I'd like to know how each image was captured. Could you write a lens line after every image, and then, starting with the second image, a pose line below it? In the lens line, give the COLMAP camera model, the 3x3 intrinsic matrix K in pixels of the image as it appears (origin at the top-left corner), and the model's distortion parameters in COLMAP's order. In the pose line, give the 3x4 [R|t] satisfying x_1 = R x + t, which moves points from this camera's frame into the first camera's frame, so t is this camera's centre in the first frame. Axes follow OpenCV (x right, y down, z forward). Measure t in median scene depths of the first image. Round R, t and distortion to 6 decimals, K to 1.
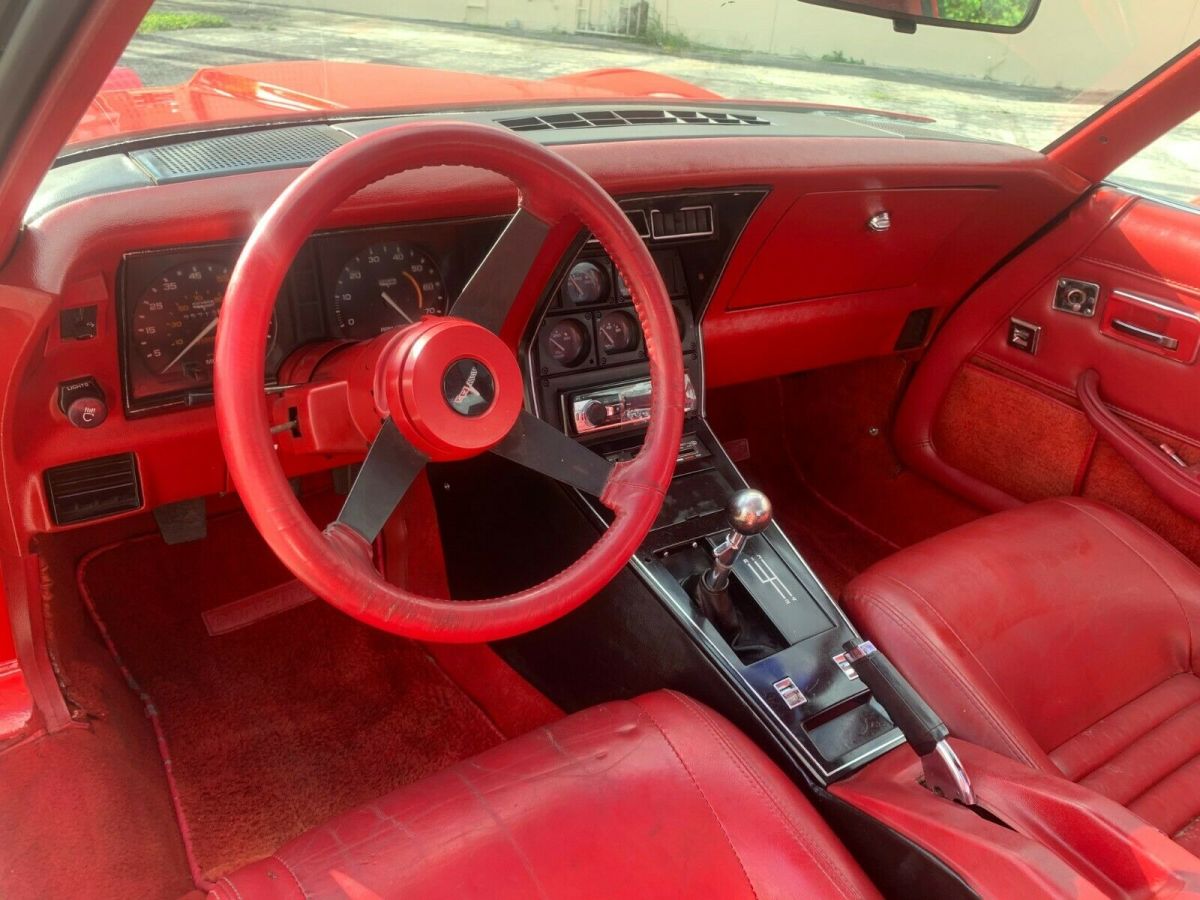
lens RADIAL K [[977.2, 0, 596.6], [0, 977.2, 472.2], [0, 0, 1]] dist [0.094488, -0.212995]
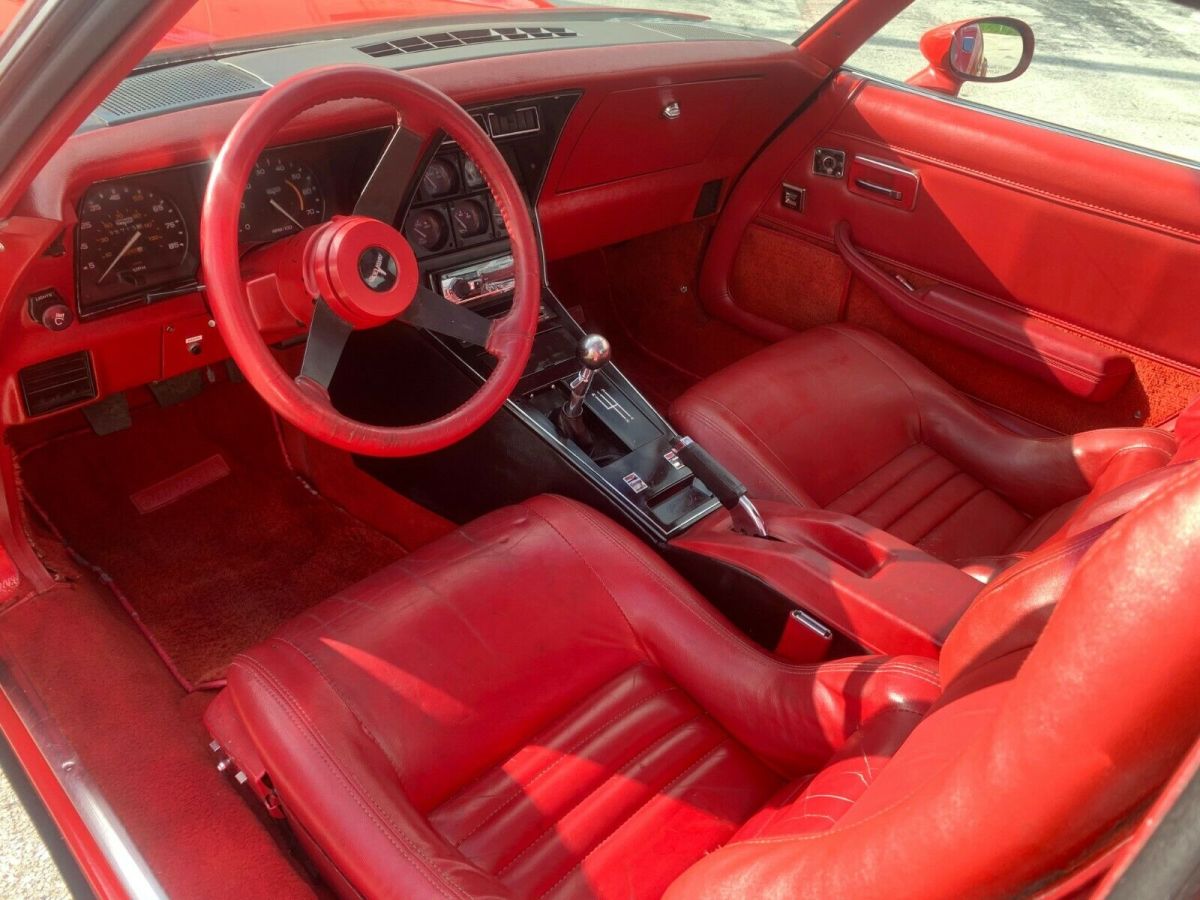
lens RADIAL K [[977.2, 0, 596.6], [0, 977.2, 472.2], [0, 0, 1]] dist [0.094488, -0.212995]
pose [[0.980124, -0.116184, 0.160803, -0.061533], [0.096941, 0.987691, 0.122752, 0.034519], [-0.173086, -0.104724, 0.979323, -0.265704]]
